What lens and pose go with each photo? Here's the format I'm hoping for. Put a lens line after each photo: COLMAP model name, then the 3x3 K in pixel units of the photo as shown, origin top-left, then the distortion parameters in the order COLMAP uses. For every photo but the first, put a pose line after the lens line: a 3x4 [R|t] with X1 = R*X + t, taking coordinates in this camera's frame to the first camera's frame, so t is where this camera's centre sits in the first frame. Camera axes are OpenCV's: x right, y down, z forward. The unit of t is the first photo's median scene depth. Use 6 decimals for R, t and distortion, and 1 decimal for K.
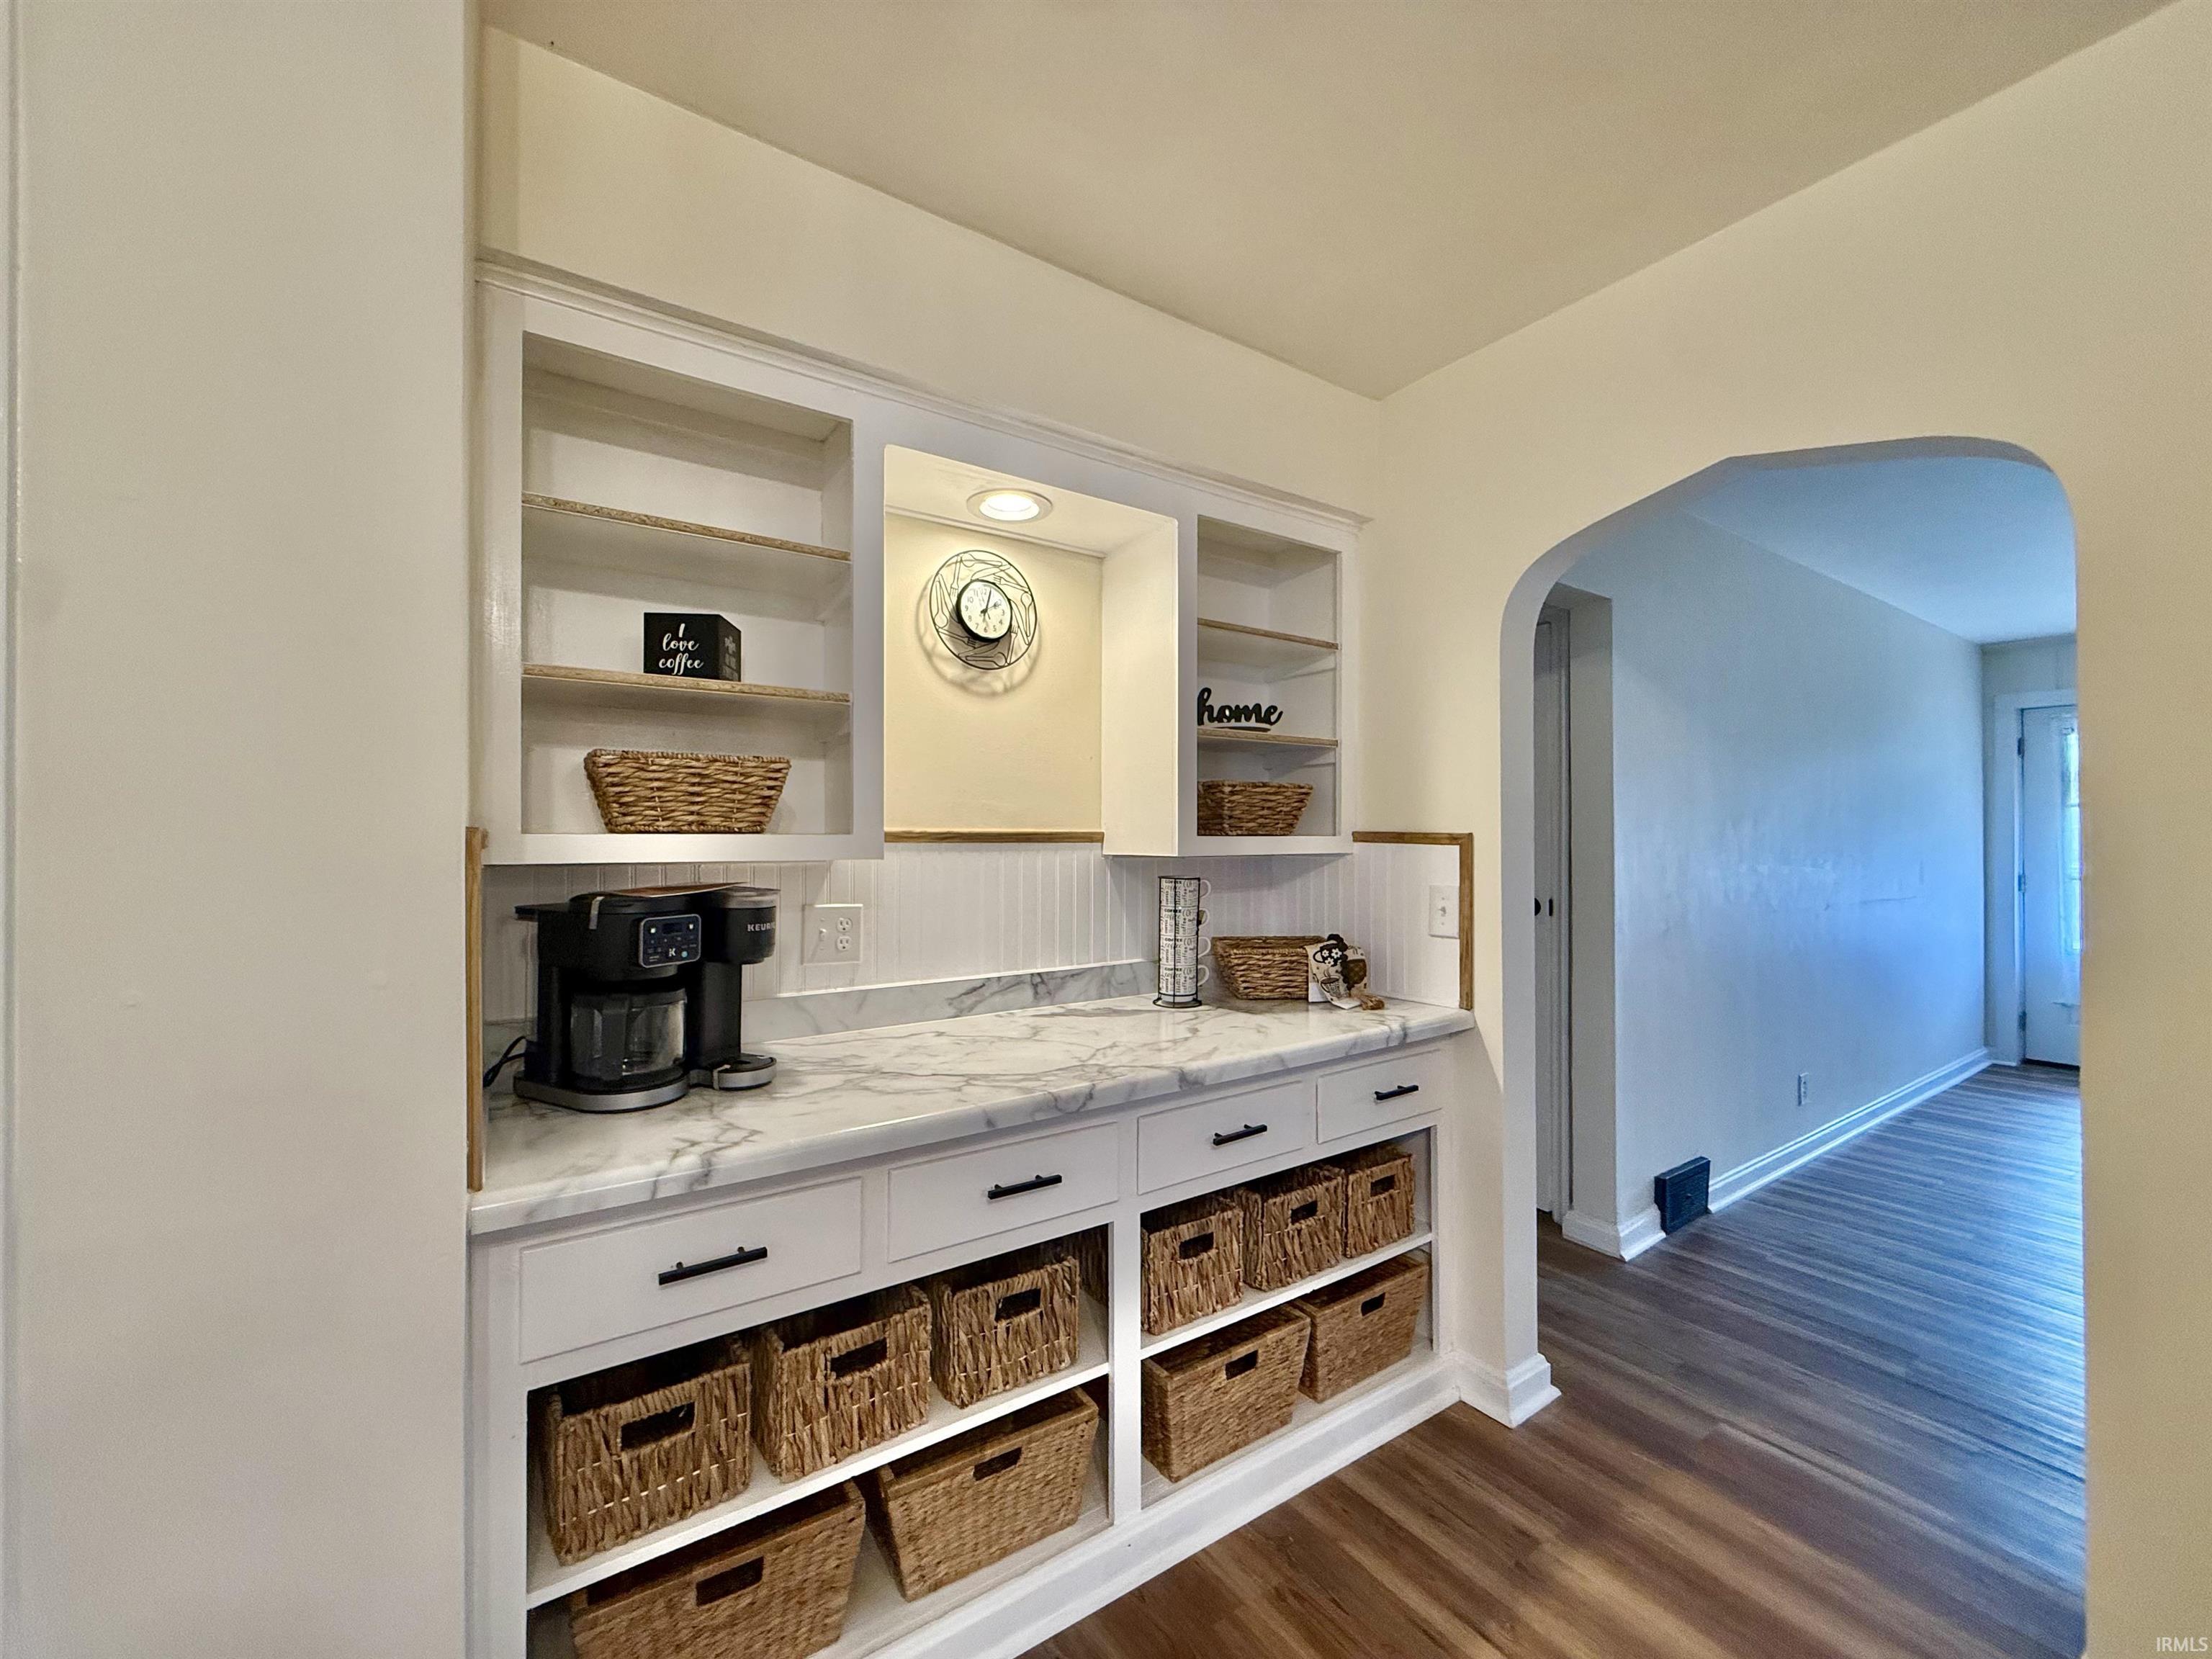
lens RADIAL K [[880.4, 0, 1099.0], [0, 880.4, 834.0], [0, 0, 1]] dist [0.001114, -0.000113]
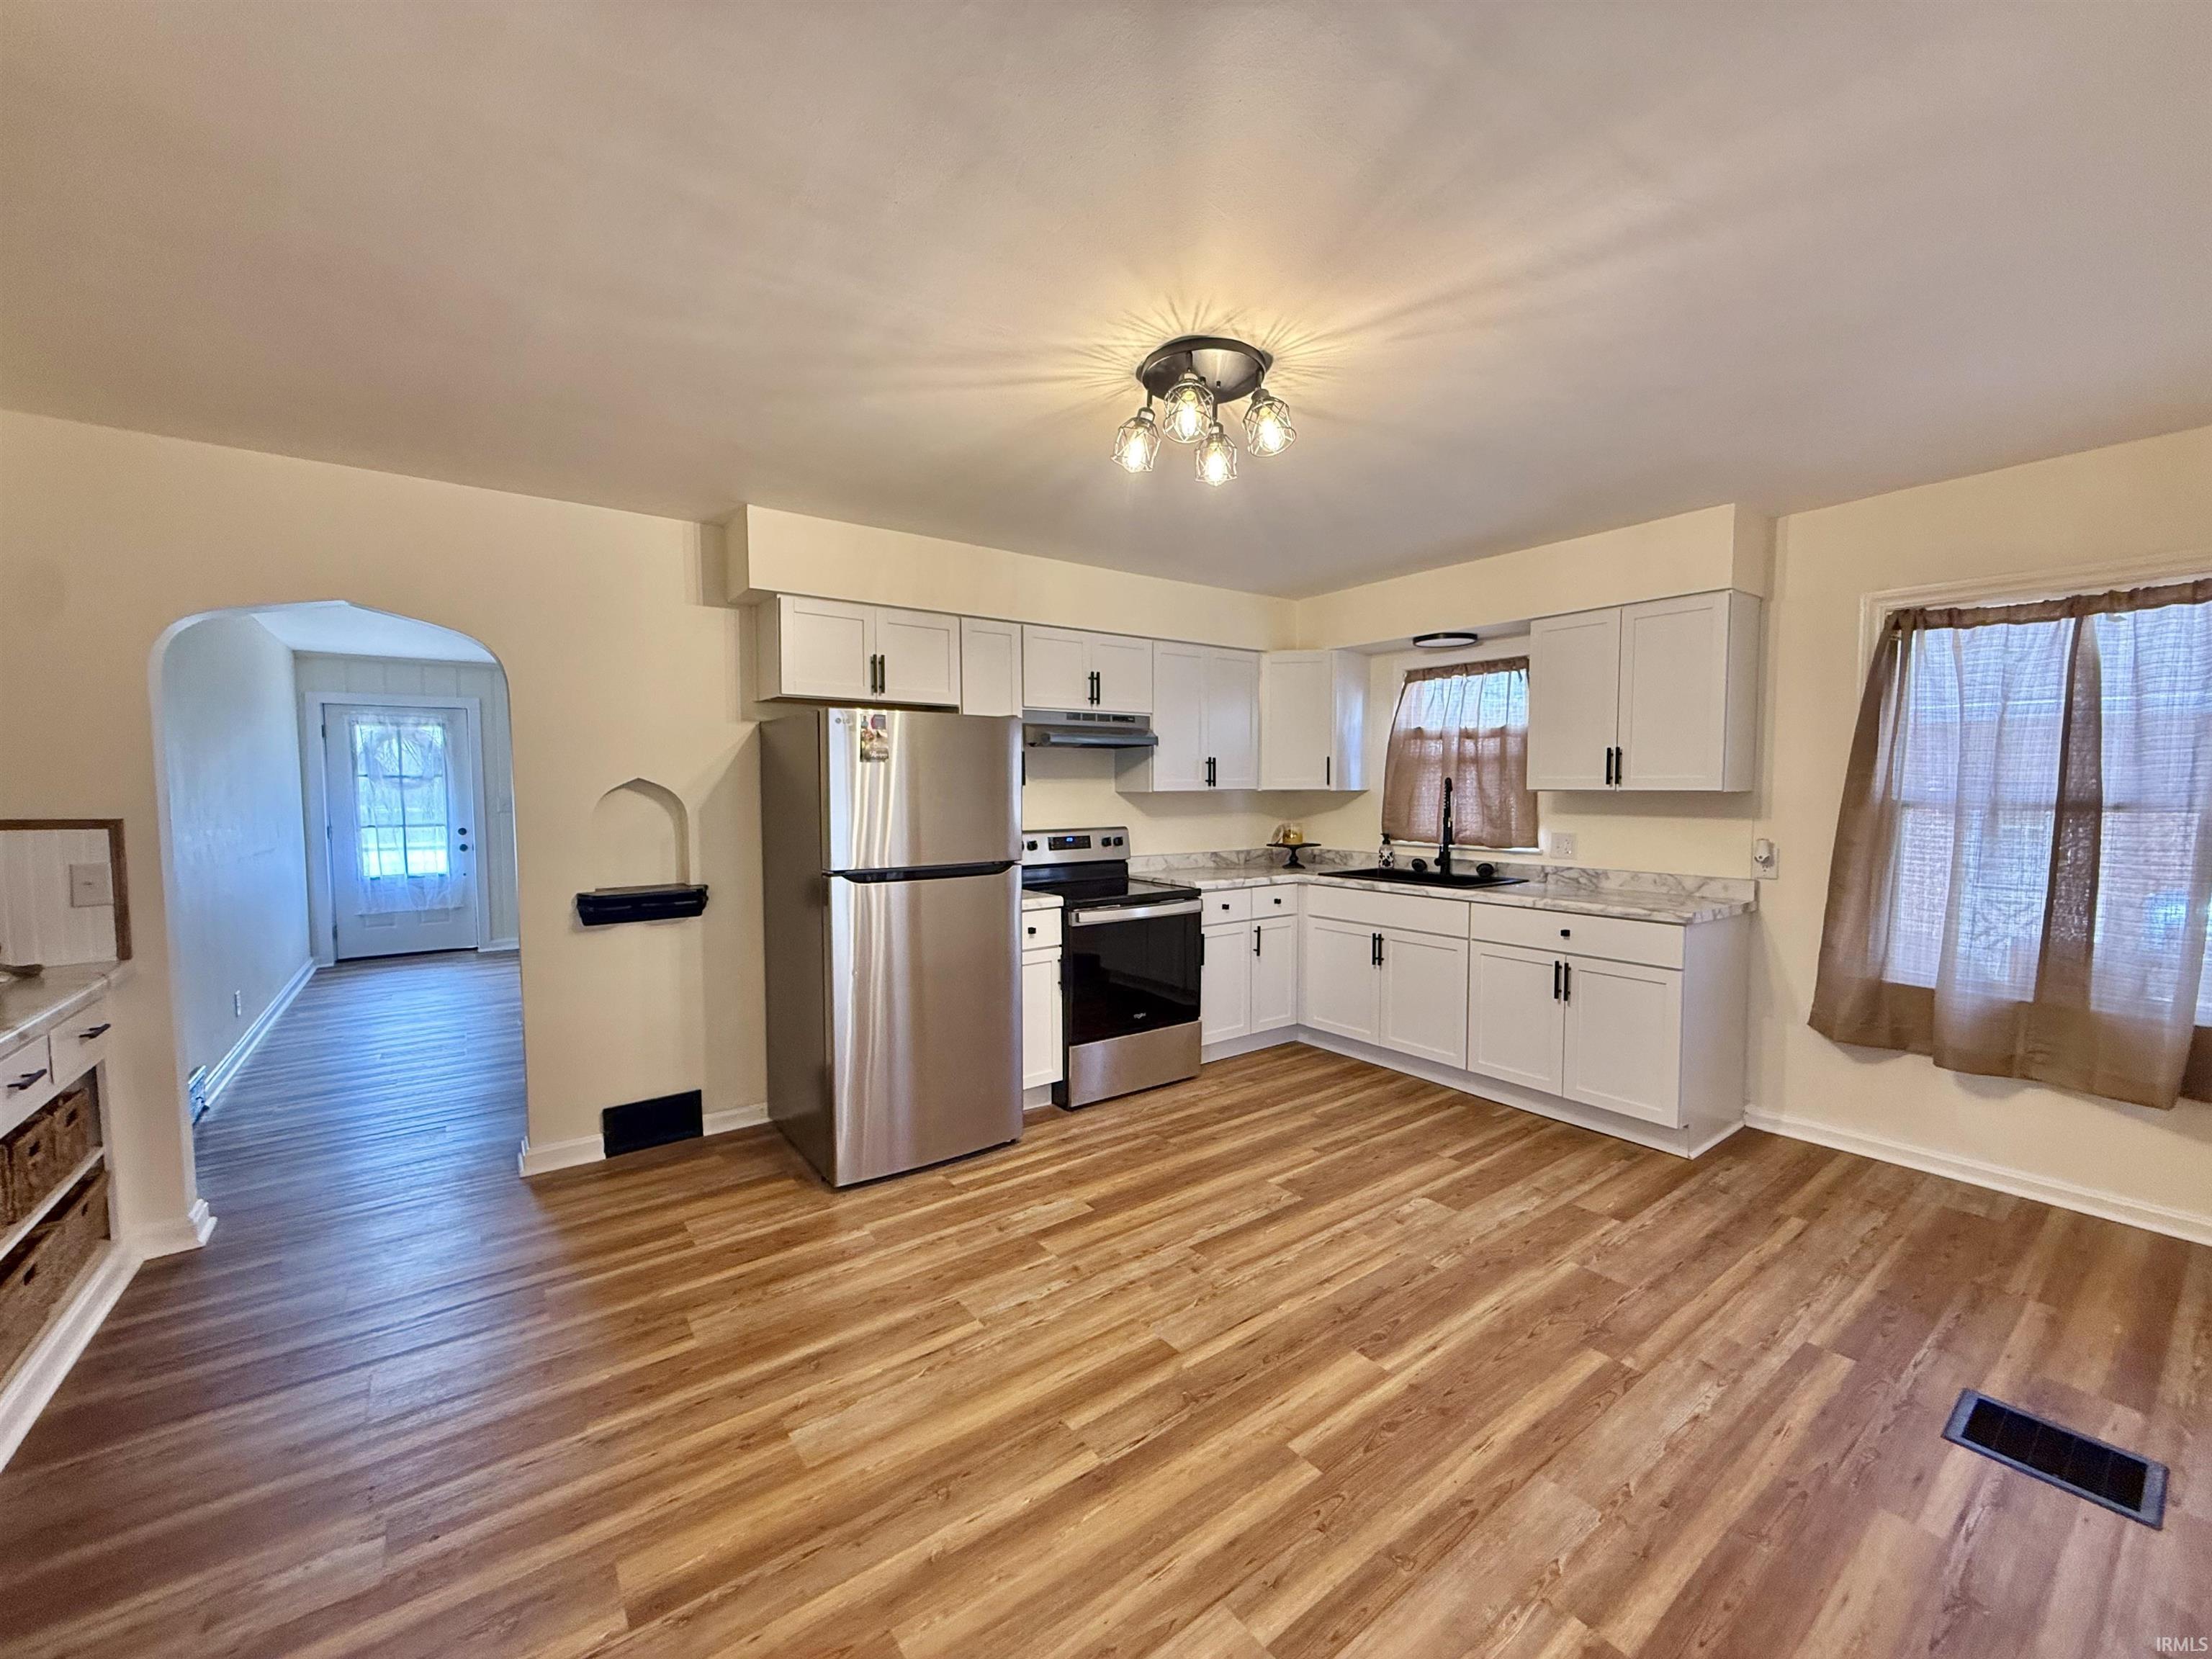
lens RADIAL K [[880.4, 0, 1099.0], [0, 880.4, 834.0], [0, 0, 1]] dist [0.001114, -0.000113]
pose [[-0.038712, -0.057217, 0.997611, -0.974474], [-0.001845, 0.998362, 0.057188, -0.059128], [-0.999249, 0.000373, -0.038754, -0.371621]]
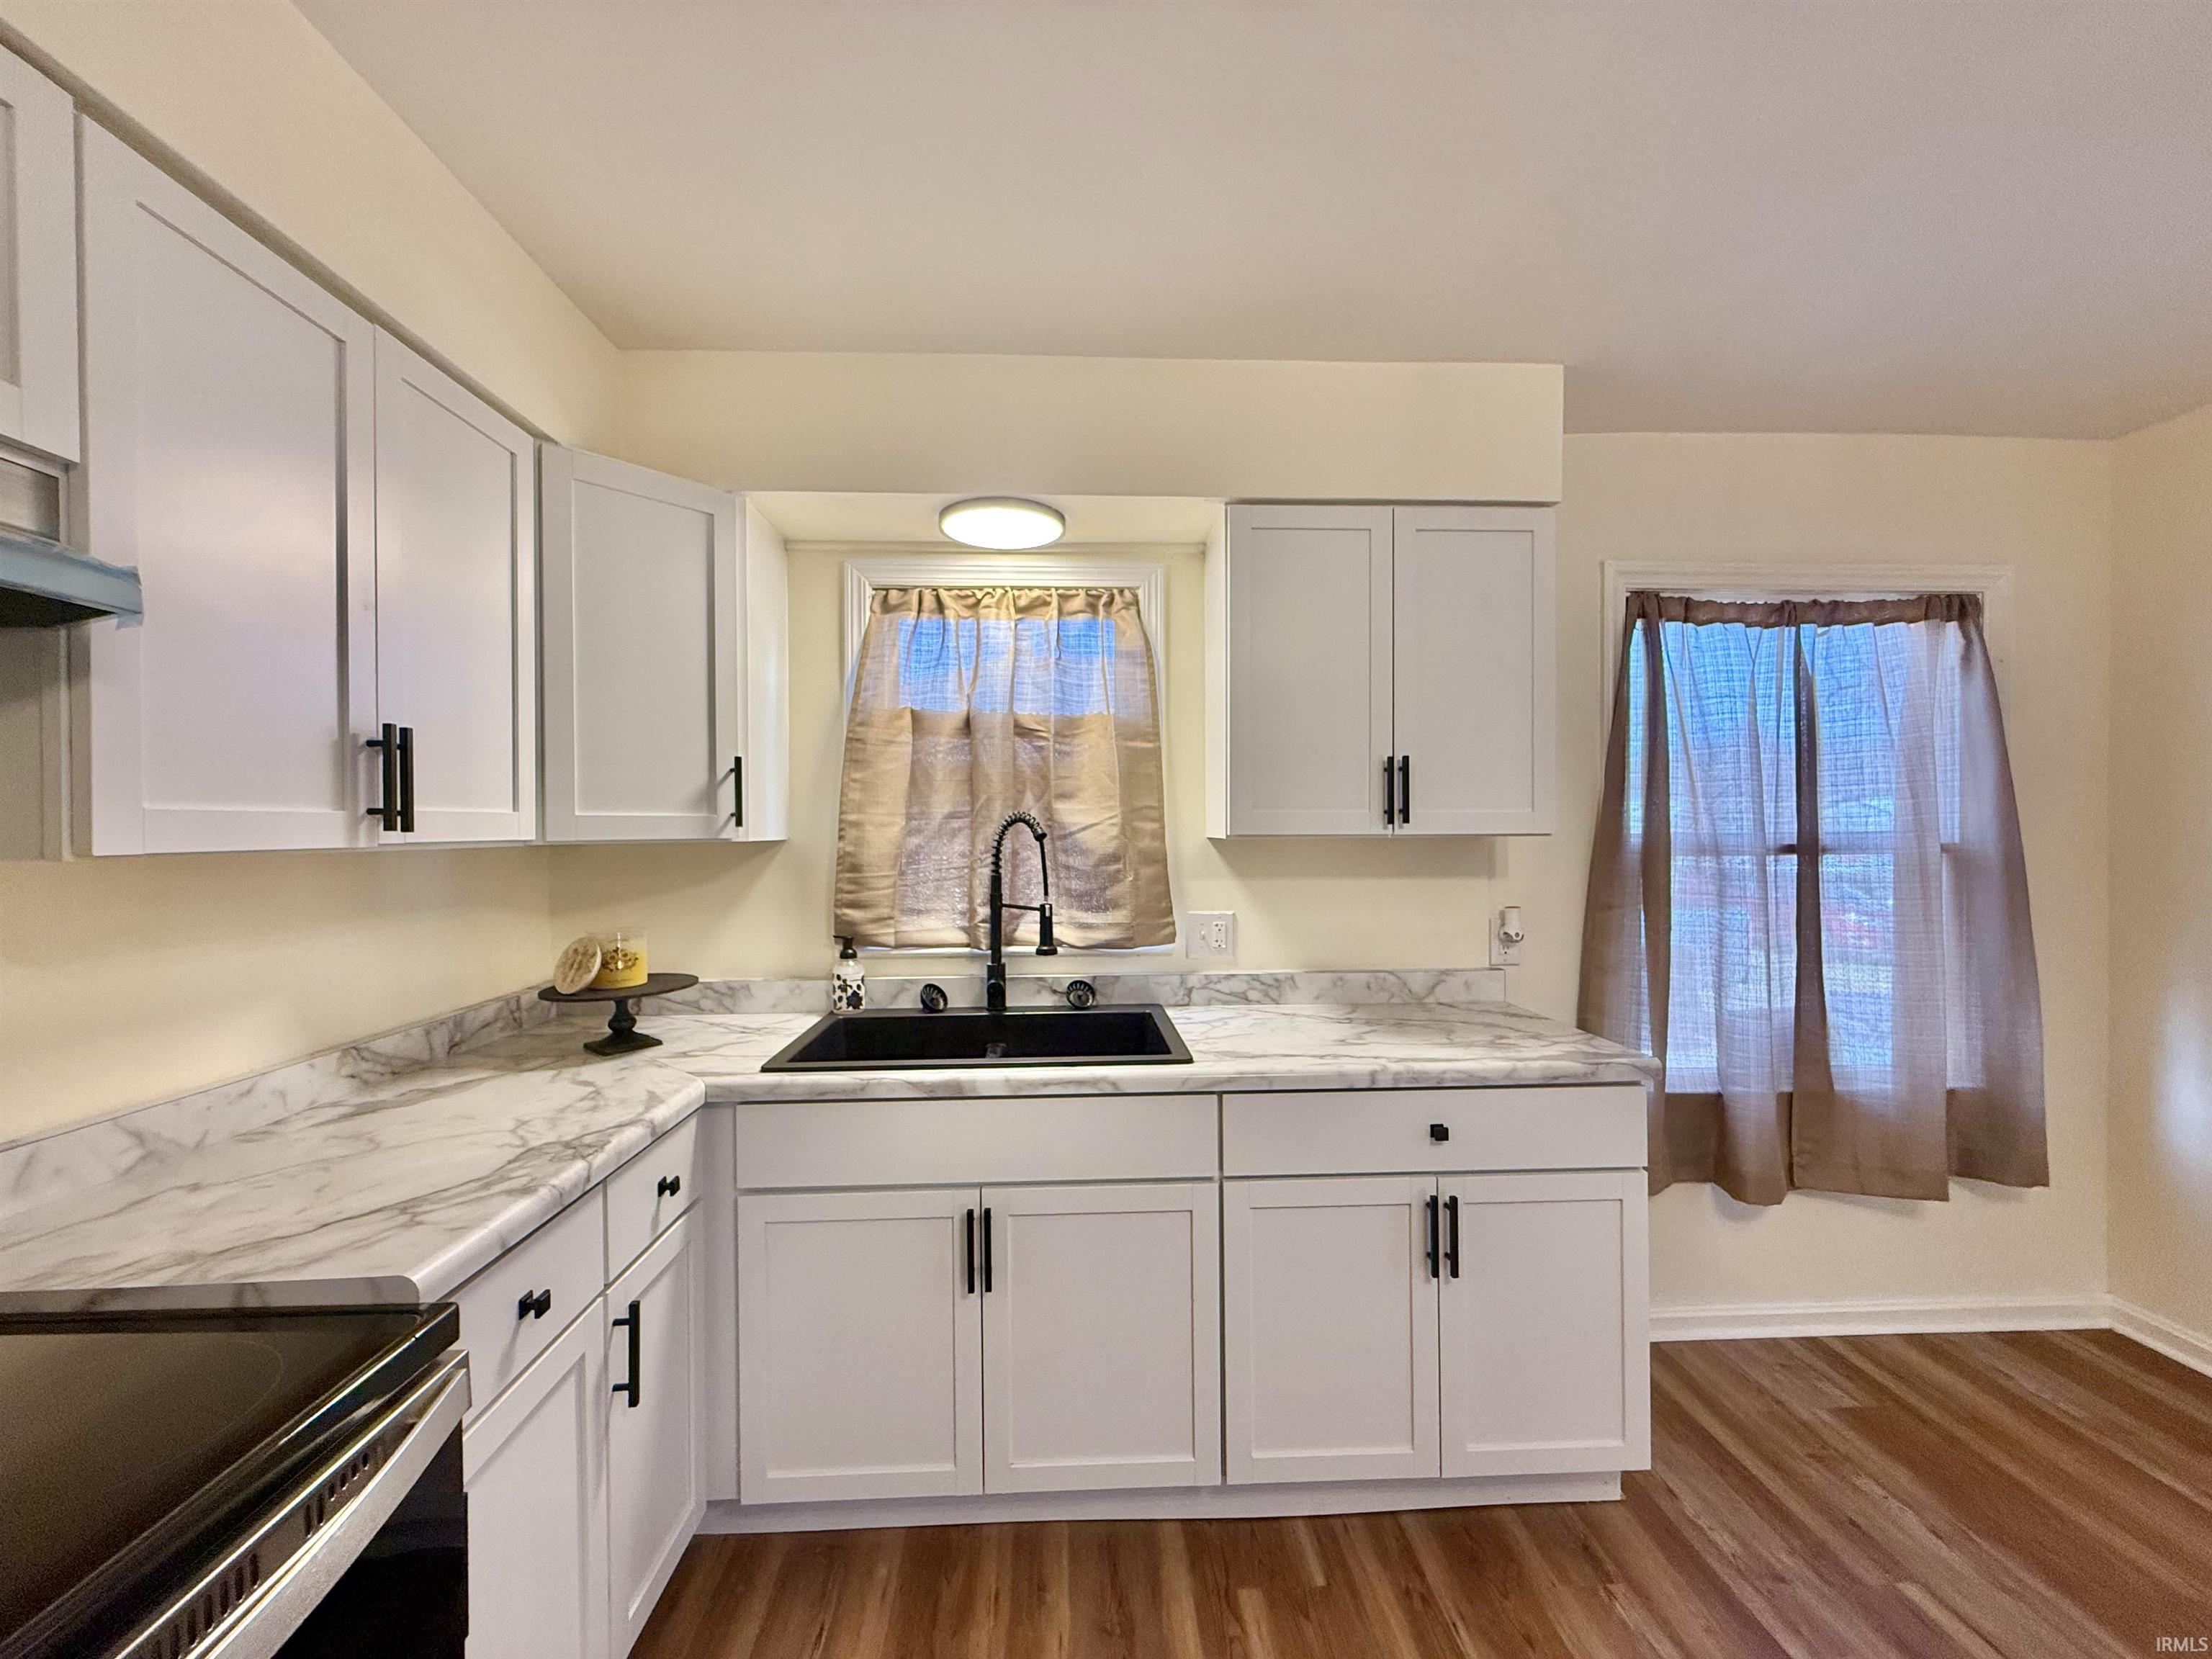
lens RADIAL K [[880.4, 0, 1099.0], [0, 880.4, 834.0], [0, 0, 1]] dist [0.001114, -0.000113]
pose [[-0.852204, 0.000848, 0.523208, 0.695815], [0.002326, 0.999995, 0.002167, -0.050223], [-0.523204, 0.003063, -0.852202, -0.491726]]
